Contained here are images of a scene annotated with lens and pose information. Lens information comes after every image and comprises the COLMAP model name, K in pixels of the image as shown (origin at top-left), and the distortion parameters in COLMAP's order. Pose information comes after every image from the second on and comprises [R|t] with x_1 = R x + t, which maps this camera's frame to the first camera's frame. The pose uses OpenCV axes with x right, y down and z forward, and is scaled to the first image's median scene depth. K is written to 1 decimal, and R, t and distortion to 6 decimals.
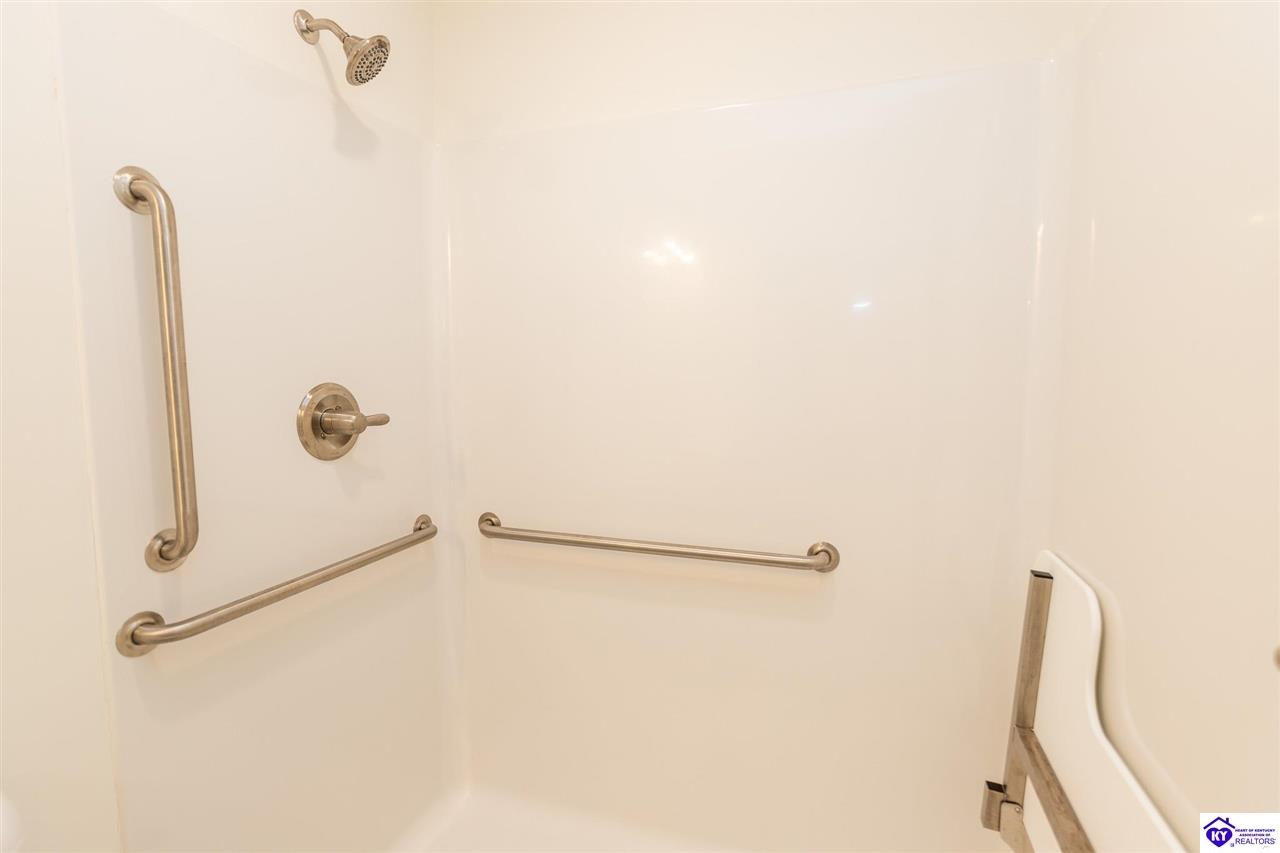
lens RADIAL K [[622.0, 0, 651.5], [0, 622.0, 426.0], [0, 0, 1]] dist [0.001404, -0.002357]
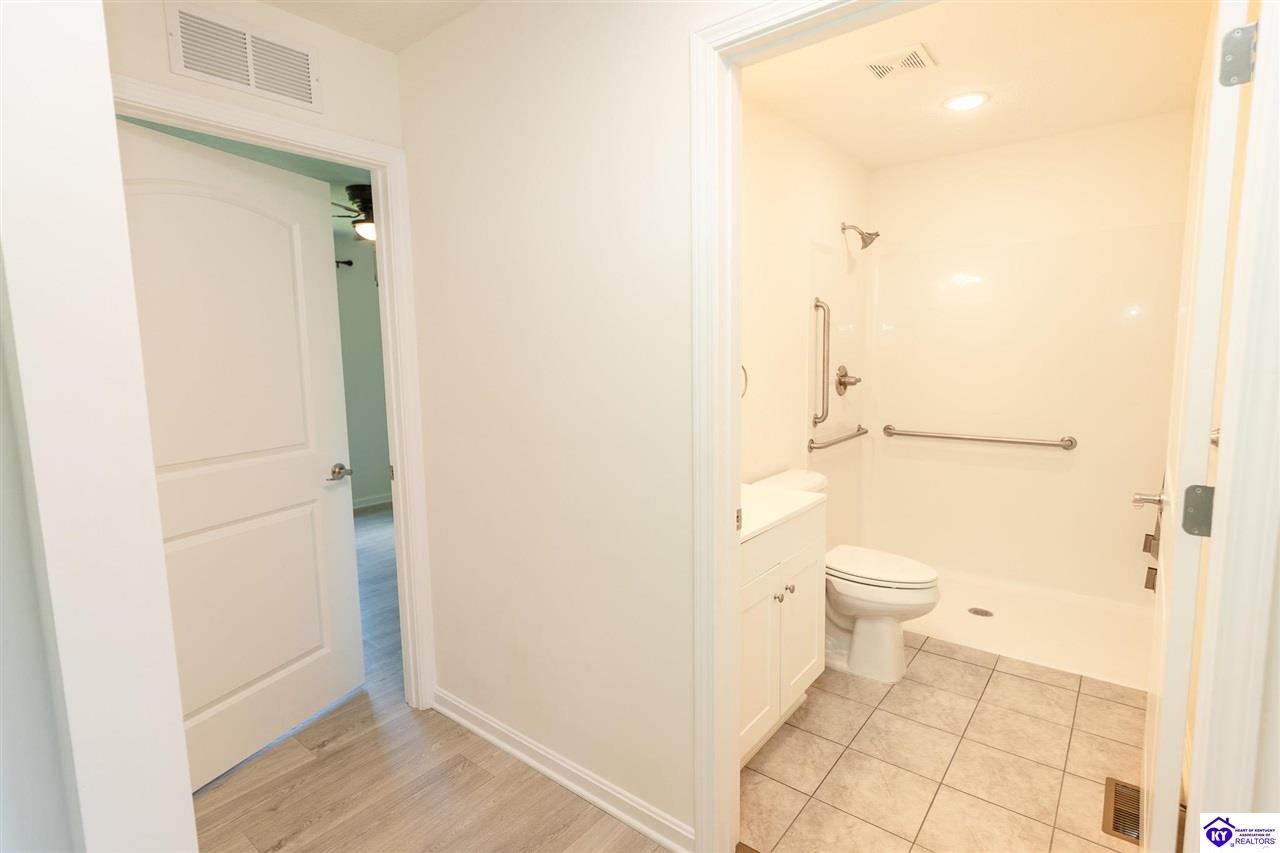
lens RADIAL K [[622.0, 0, 646.8], [0, 622.0, 425.0], [0, 0, 1]] dist [0.001404, -0.002357]
pose [[0.940810, 0.023202, -0.338141, -0.435551], [-0.013548, 0.999431, 0.030883, 0.114801], [0.338665, -0.024474, 0.940589, -1.786033]]
